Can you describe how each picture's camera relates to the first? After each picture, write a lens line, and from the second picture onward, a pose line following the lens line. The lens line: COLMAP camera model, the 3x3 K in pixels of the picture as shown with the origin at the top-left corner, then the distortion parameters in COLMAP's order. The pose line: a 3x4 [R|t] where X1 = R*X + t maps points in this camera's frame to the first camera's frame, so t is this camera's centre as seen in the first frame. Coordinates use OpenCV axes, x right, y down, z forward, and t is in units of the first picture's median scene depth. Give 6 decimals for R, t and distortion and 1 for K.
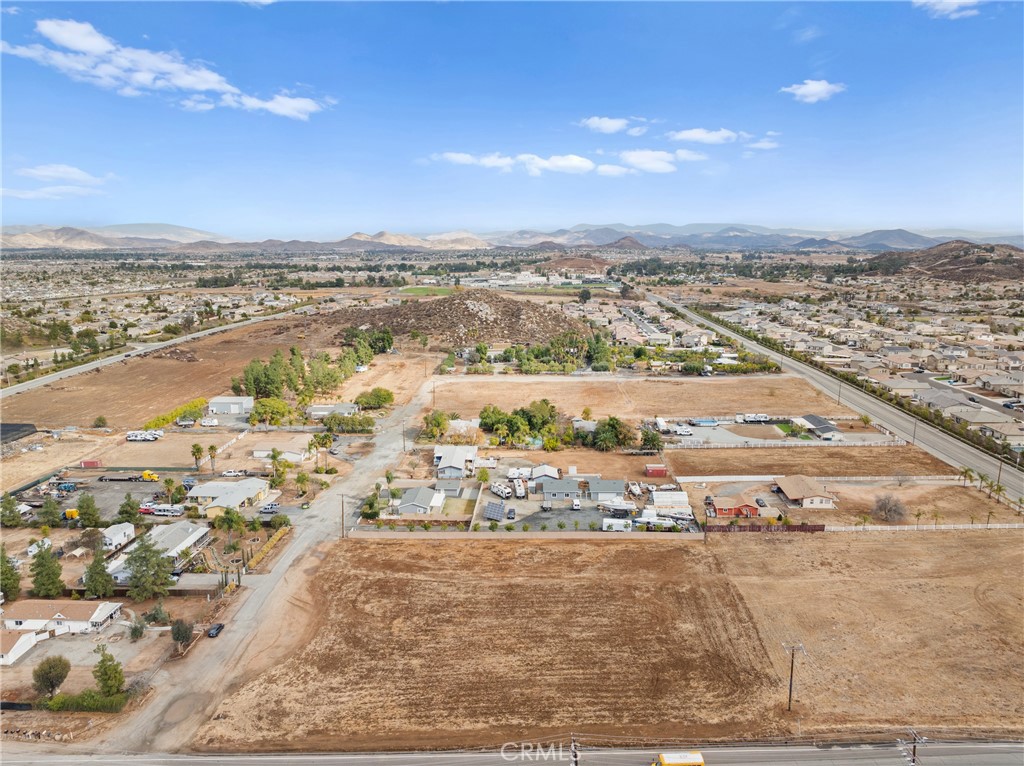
lens RADIAL K [[740.5, 0, 520.1], [0, 740.5, 379.5], [0, 0, 1]] dist [-0.036793, -0.002837]
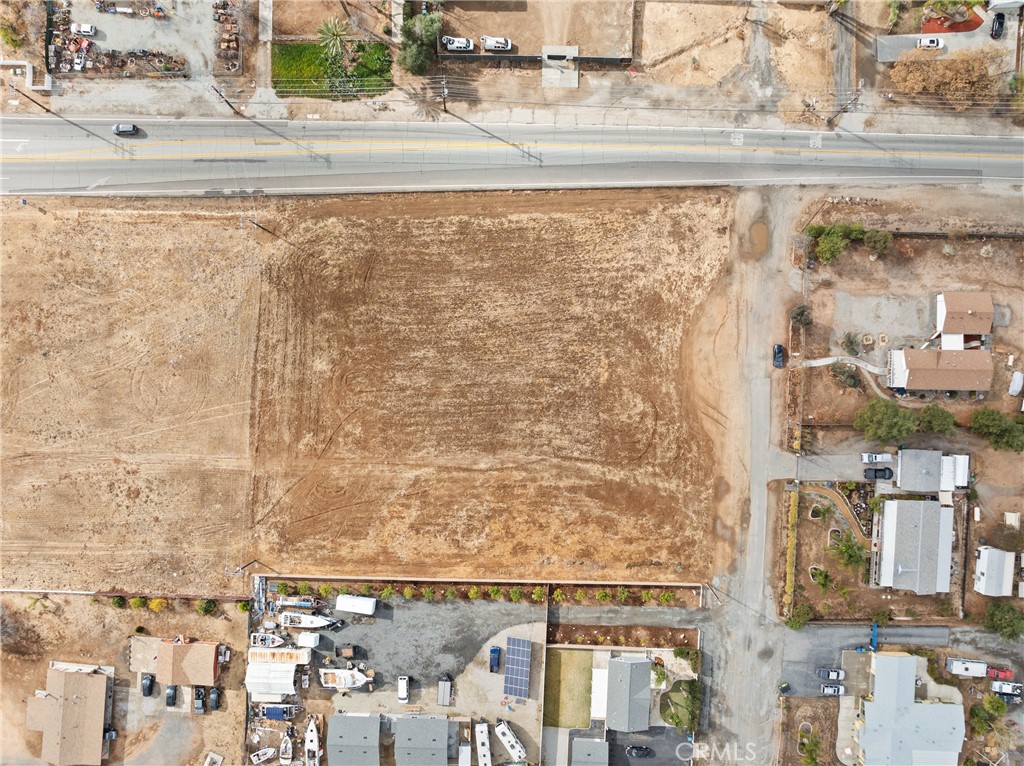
lens RADIAL K [[724.0, 0, 511.4], [0, 724.0, 361.1], [0, 0, 1]] dist [-0.030328, -0.006110]
pose [[-0.999960, -0.001185, 0.008841, -0.037826], [0.008909, -0.181650, 0.983323, -0.511911], [0.000440, 0.983363, 0.181653, 0.637072]]
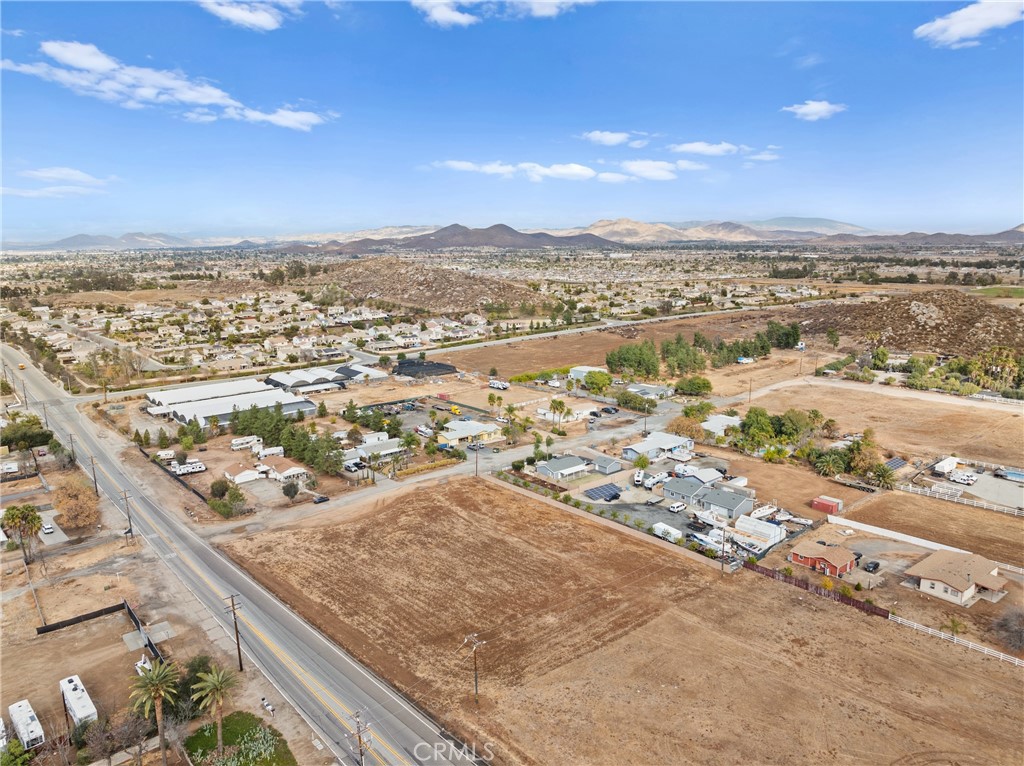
lens RADIAL K [[732.9, 0, 512.9], [0, 732.9, 340.7], [0, 0, 1]] dist [-0.026589, -0.006174]
pose [[0.662602, 0.096852, -0.742684, 0.699939], [-0.126869, 0.991788, 0.016148, -0.038533], [0.738149, 0.083524, 0.669448, 0.210442]]
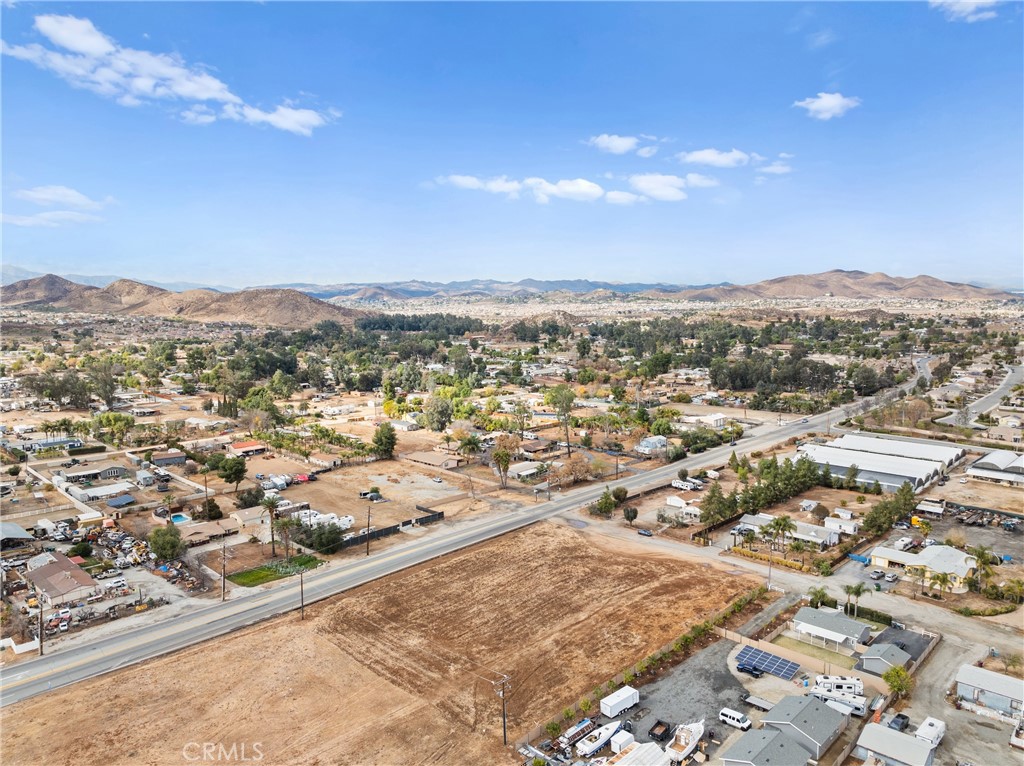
lens RADIAL K [[732.9, 0, 512.9], [0, 732.9, 340.7], [0, 0, 1]] dist [-0.026589, -0.006174]
pose [[-0.683592, 0.054092, -0.727857, 0.696558], [-0.128262, 0.972827, 0.192759, -0.253458], [0.718506, 0.225125, -0.658079, 1.344956]]
